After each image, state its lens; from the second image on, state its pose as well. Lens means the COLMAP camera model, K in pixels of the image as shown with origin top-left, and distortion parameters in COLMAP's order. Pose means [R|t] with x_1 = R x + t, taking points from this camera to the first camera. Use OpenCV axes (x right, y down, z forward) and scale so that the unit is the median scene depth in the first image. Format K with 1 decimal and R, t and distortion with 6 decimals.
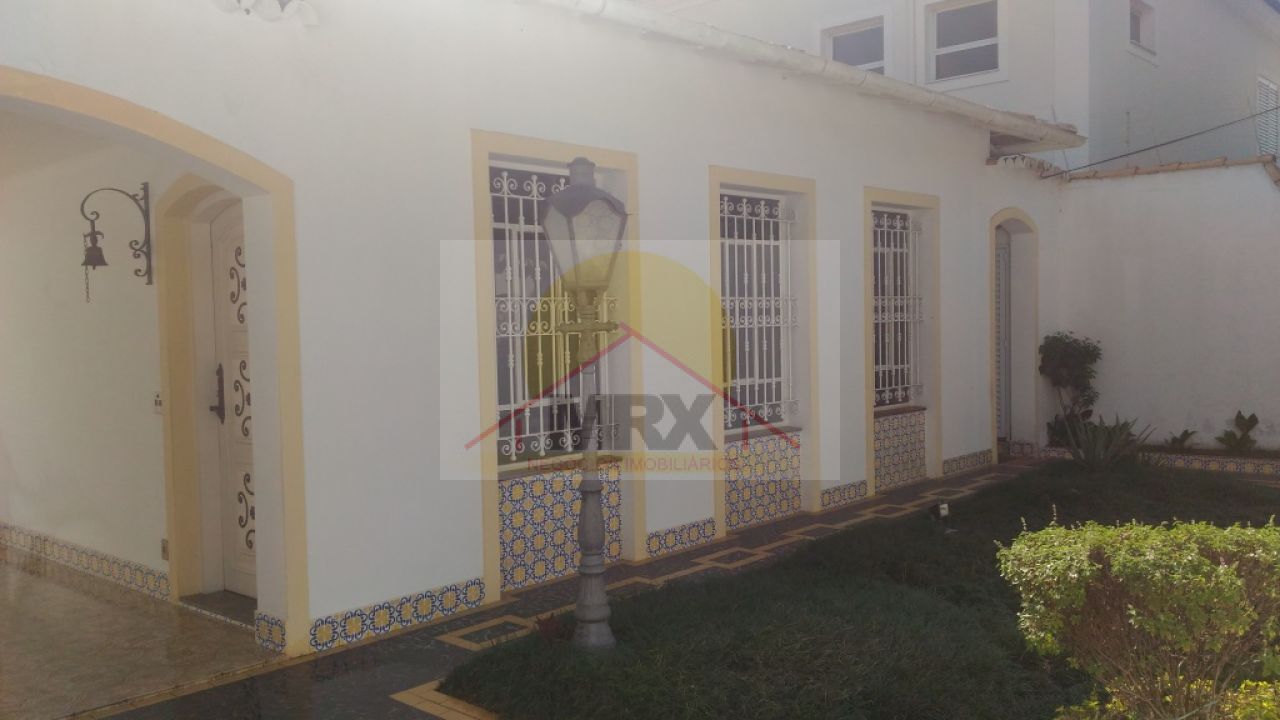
lens RADIAL K [[1091.5, 0, 644.0], [0, 1091.5, 364.2], [0, 0, 1]] dist [0.145519, -0.317498]
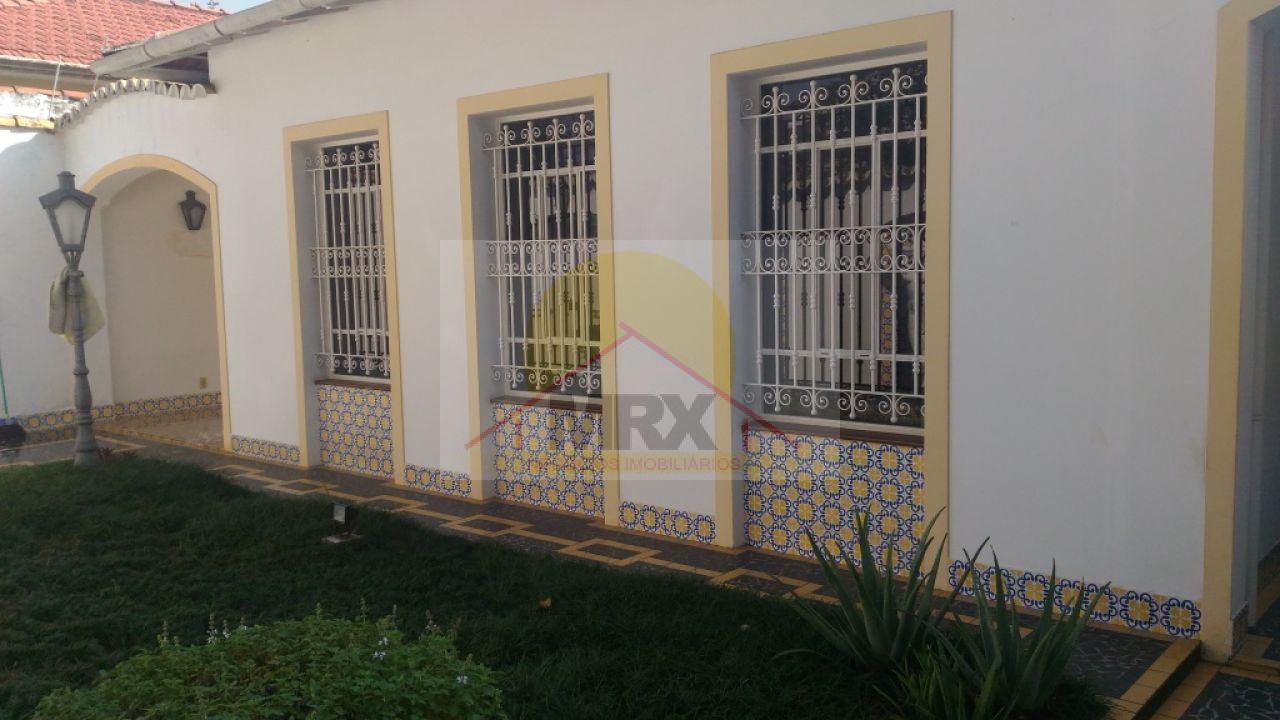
lens RADIAL K [[1091.5, 0, 644.0], [0, 1091.5, 364.2], [0, 0, 1]] dist [0.145519, -0.317498]
pose [[-0.000261, 0.118894, -0.992907, 0.943742], [-0.020389, 0.992700, 0.118874, -0.068213], [0.999792, 0.020275, 0.002165, 1.081855]]
